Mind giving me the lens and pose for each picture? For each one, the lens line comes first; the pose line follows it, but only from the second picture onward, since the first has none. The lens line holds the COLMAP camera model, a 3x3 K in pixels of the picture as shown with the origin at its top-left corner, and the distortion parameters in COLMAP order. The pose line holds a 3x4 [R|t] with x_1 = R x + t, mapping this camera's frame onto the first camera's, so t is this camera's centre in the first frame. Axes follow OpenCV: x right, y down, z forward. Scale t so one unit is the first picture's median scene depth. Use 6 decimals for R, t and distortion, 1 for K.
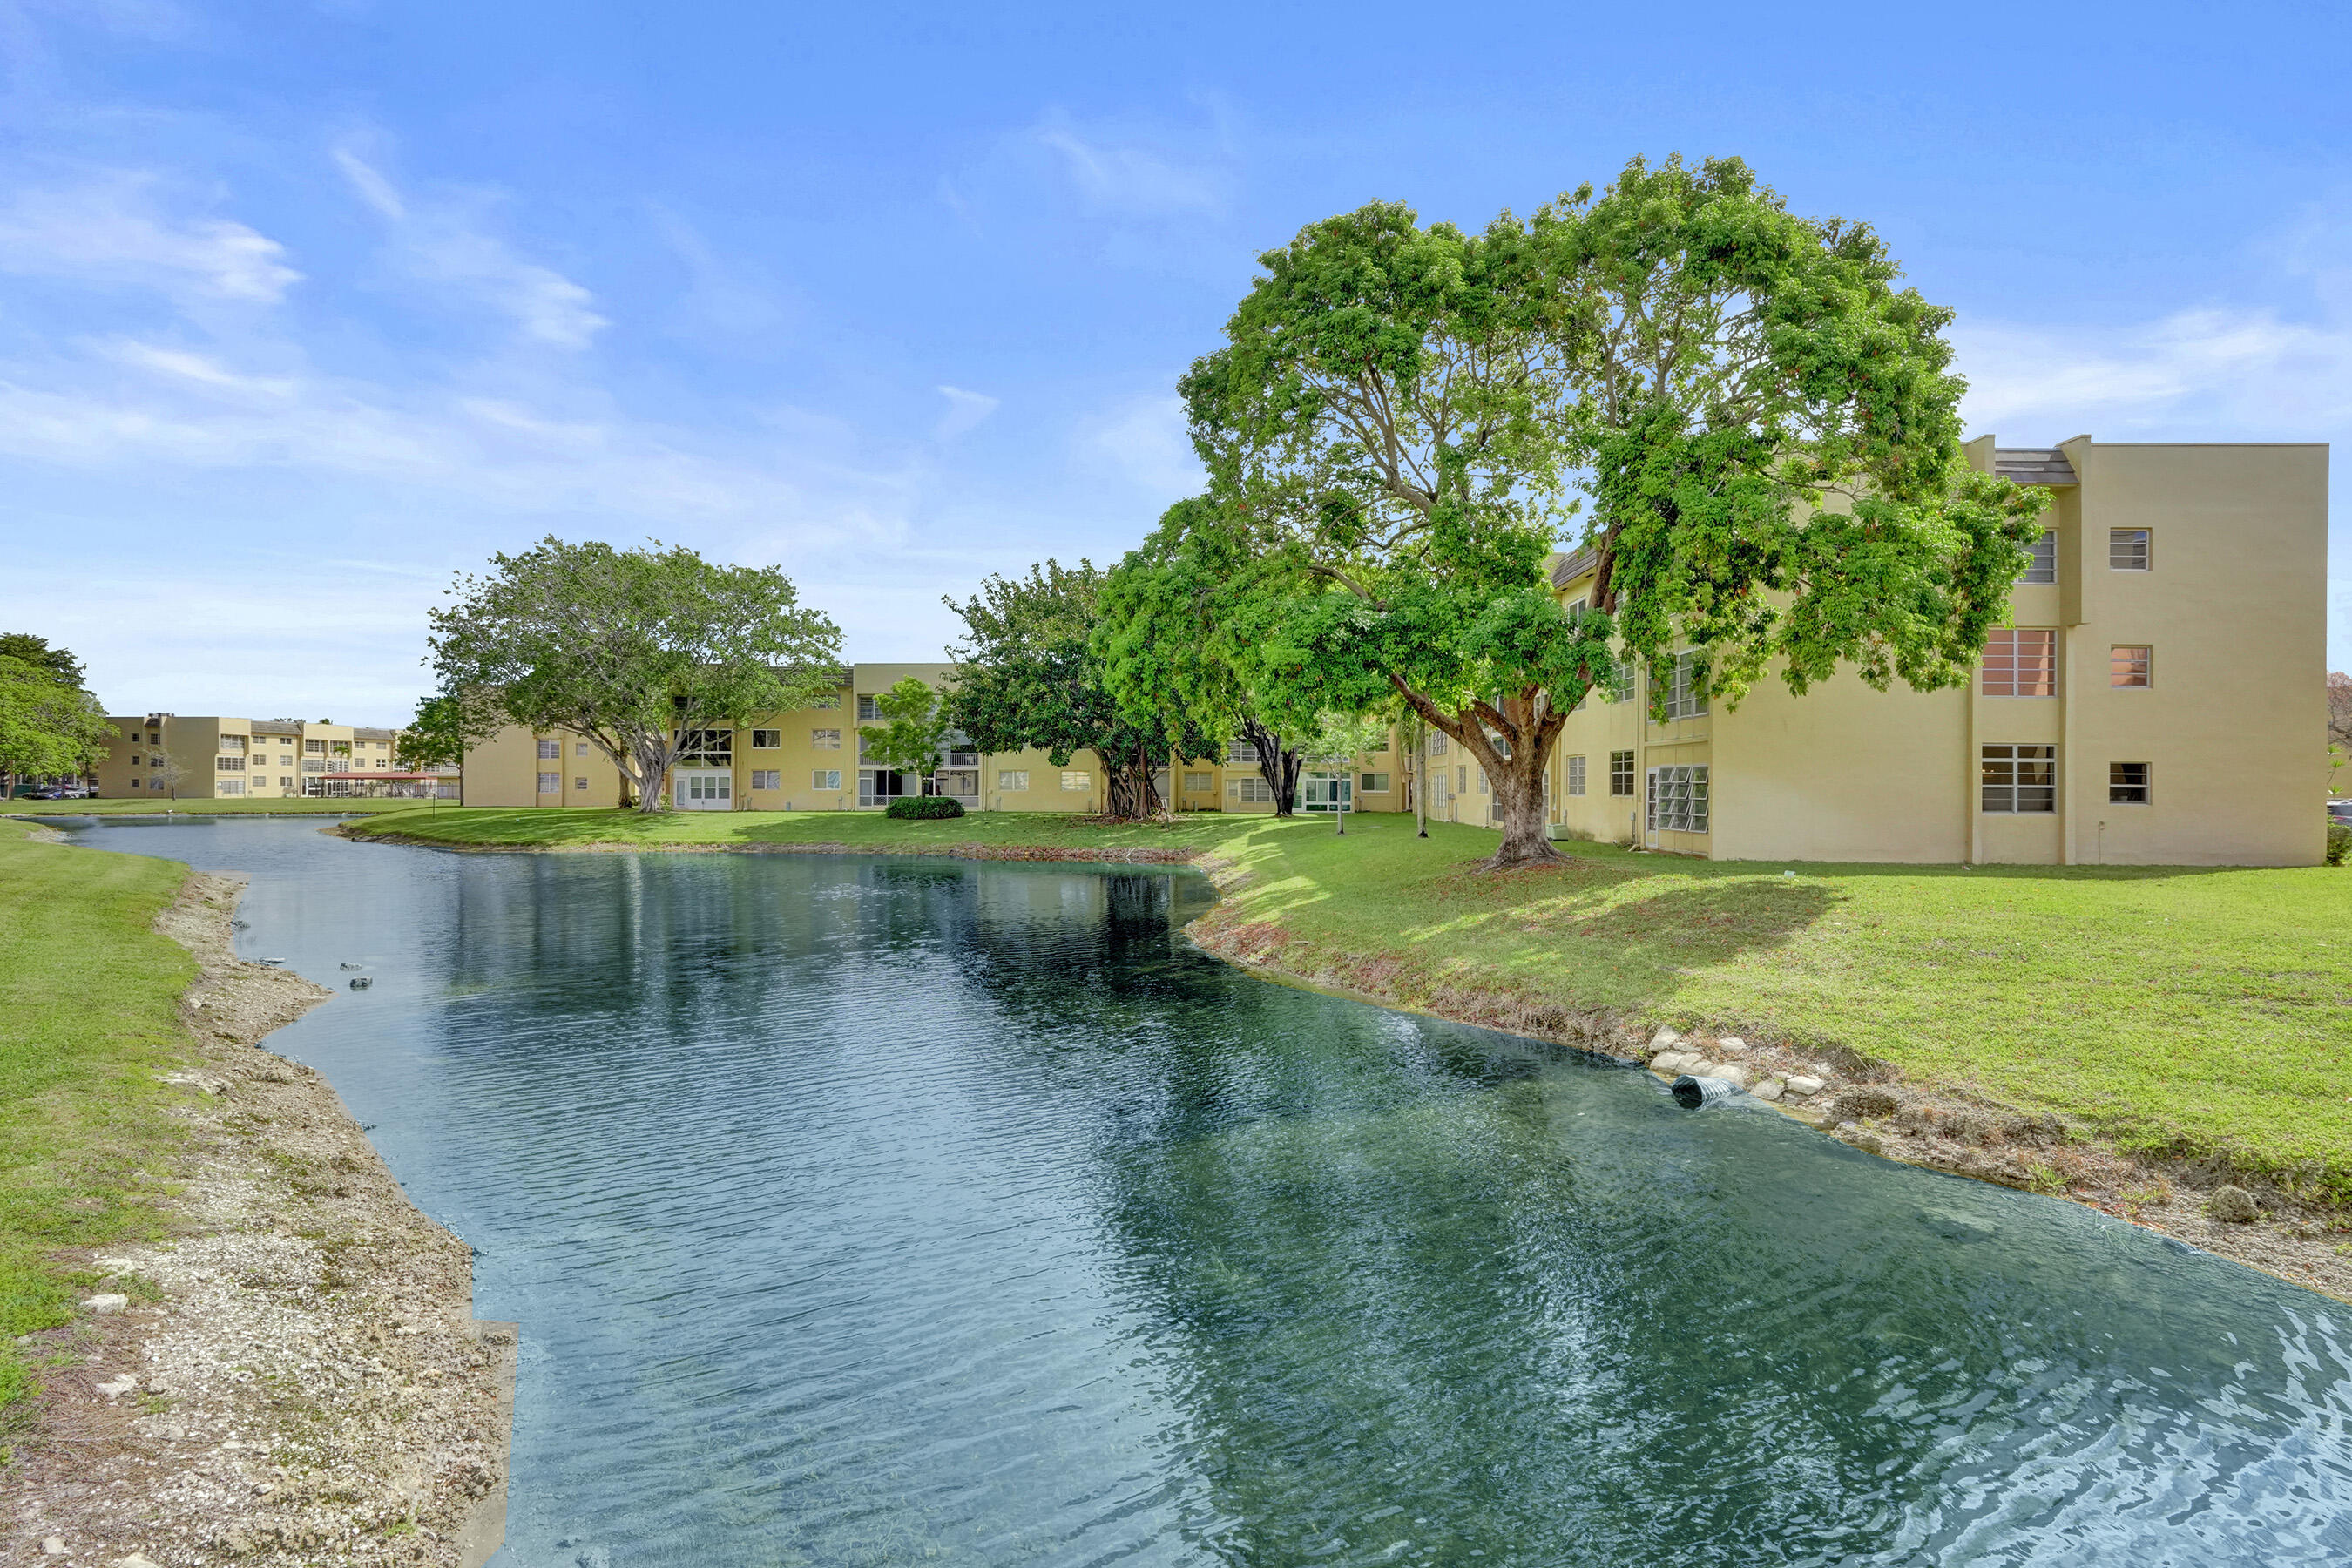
lens RADIAL K [[1127.6, 0, 1176.0], [0, 1127.6, 784.0], [0, 0, 1]] dist [-0.067375, 0.041479]
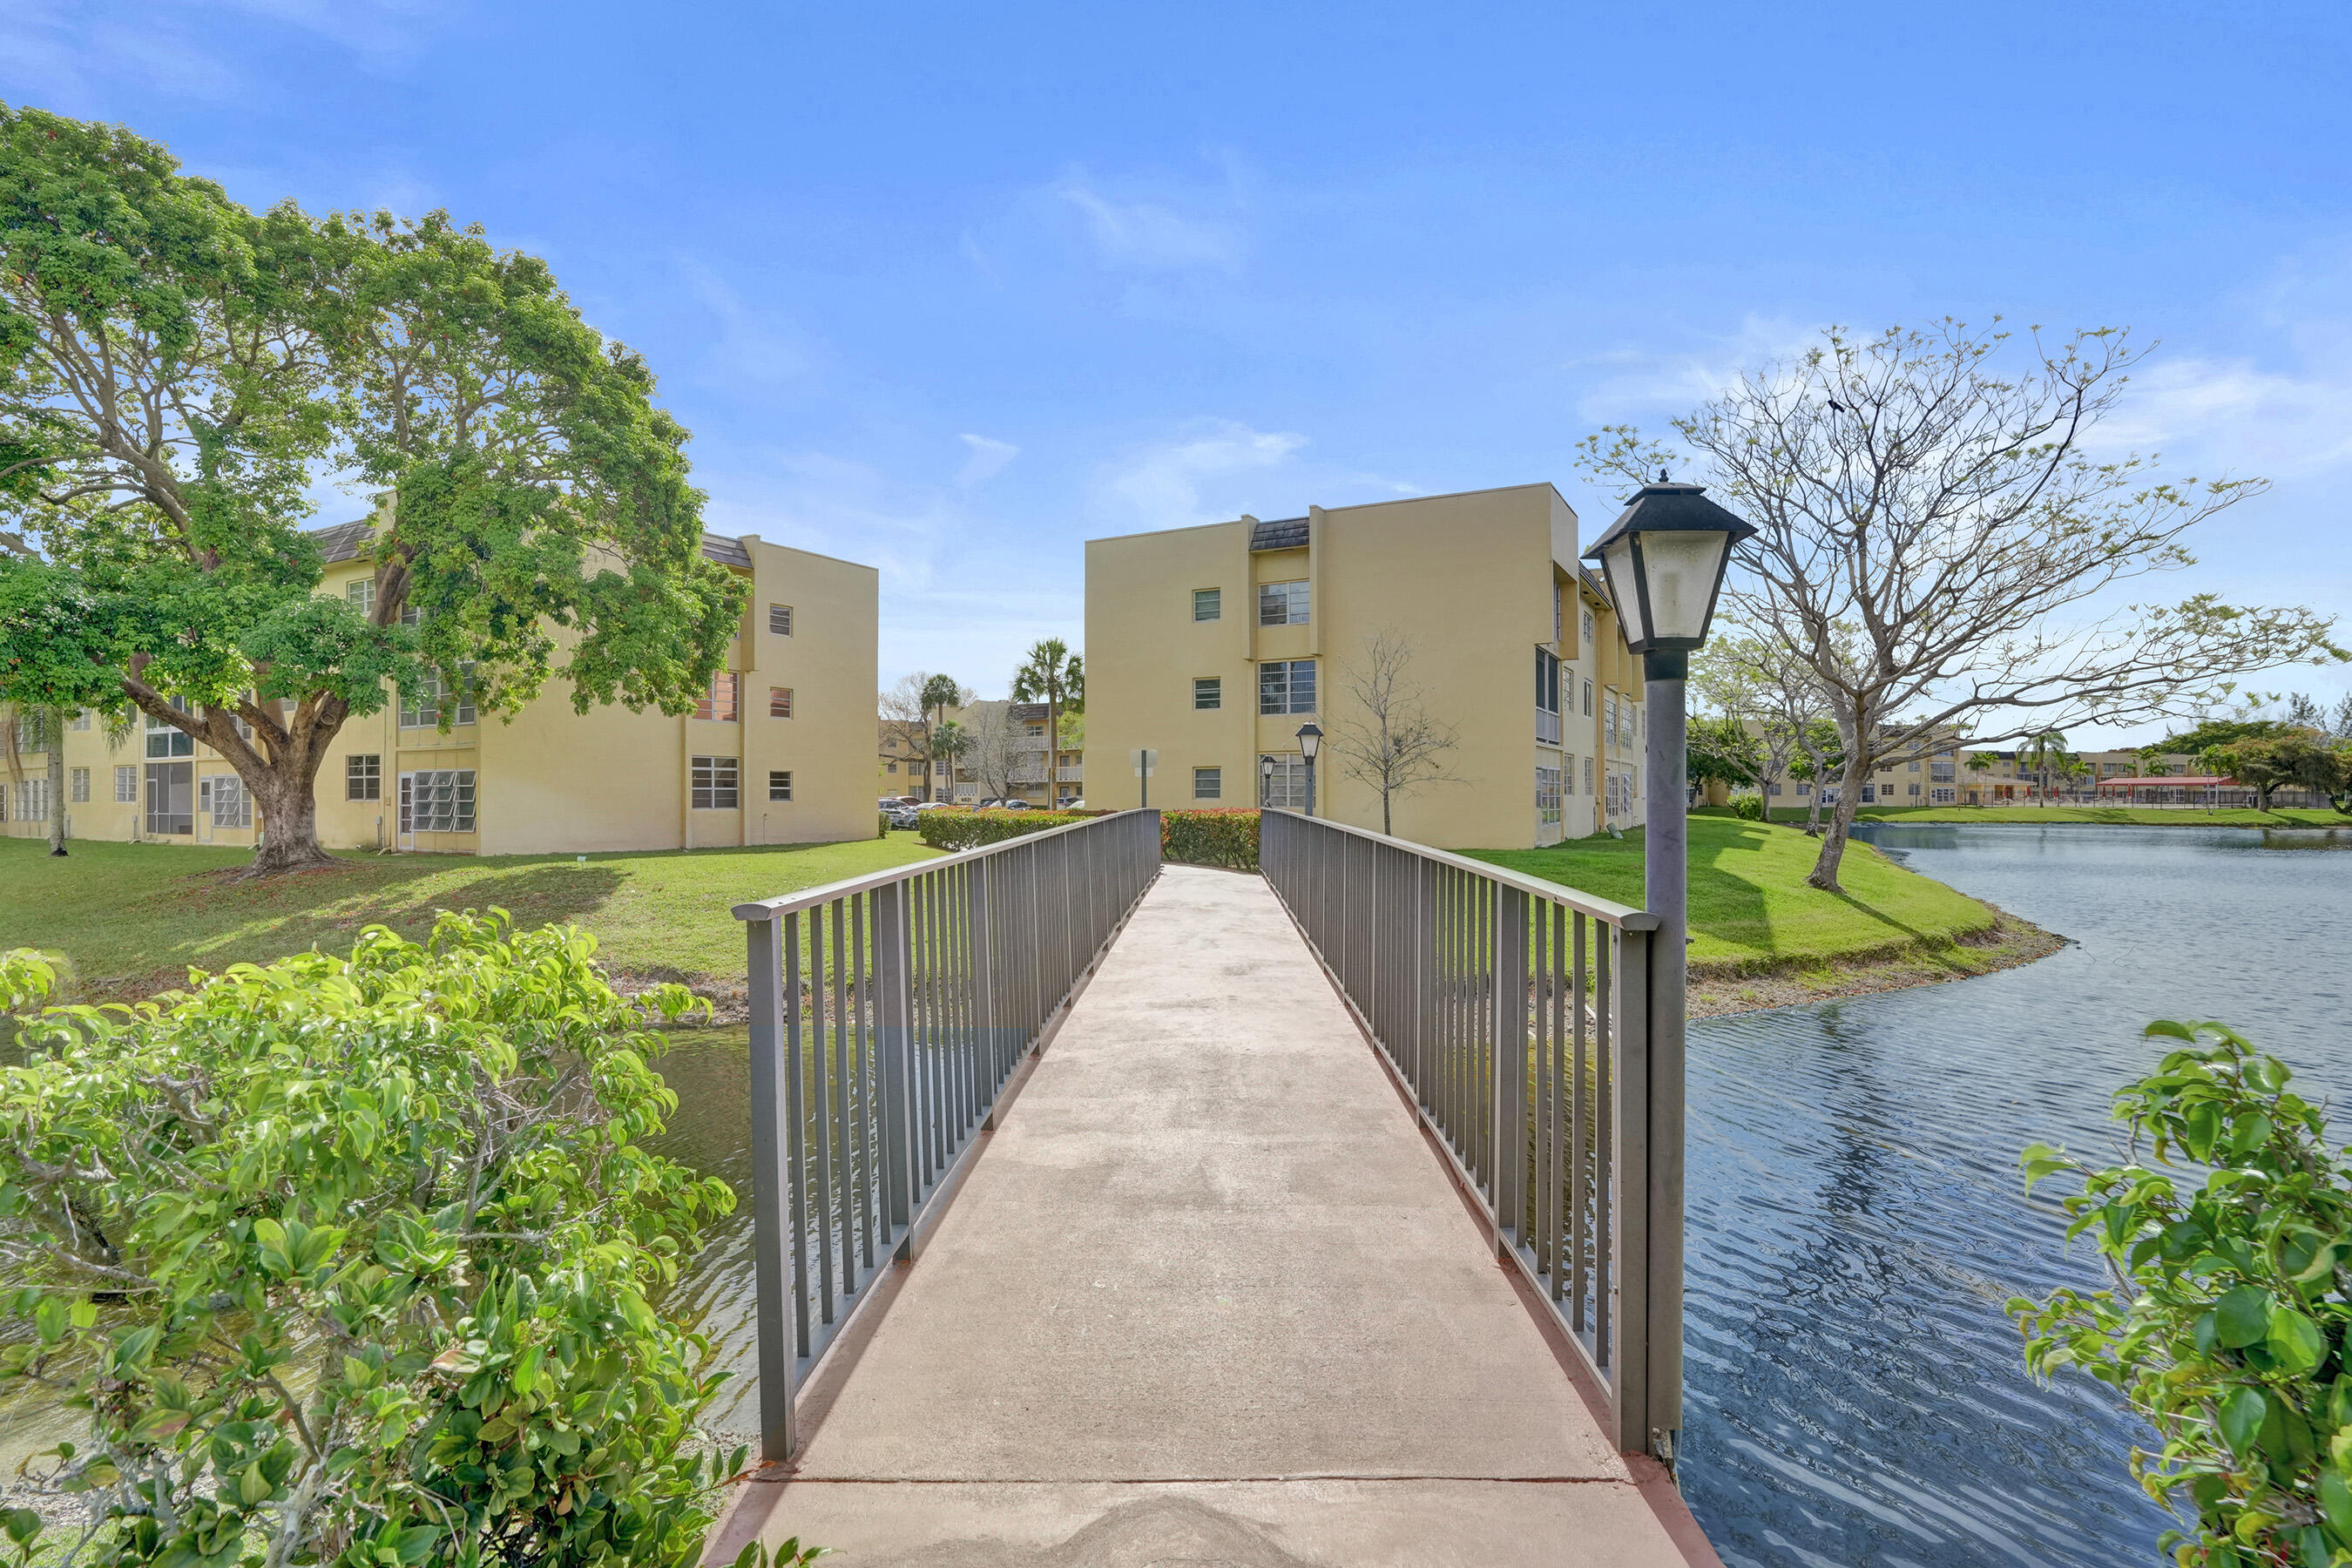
lens RADIAL K [[1087.1, 0, 1176.0], [0, 1087.1, 784.0], [0, 0, 1]] dist [0.000006, 0.000044]
pose [[0.460248, -0.000088, 0.887790, -0.195932], [0.004879, 0.999985, -0.002430, 0.003206], [-0.887777, 0.005450, 0.460242, -0.133598]]
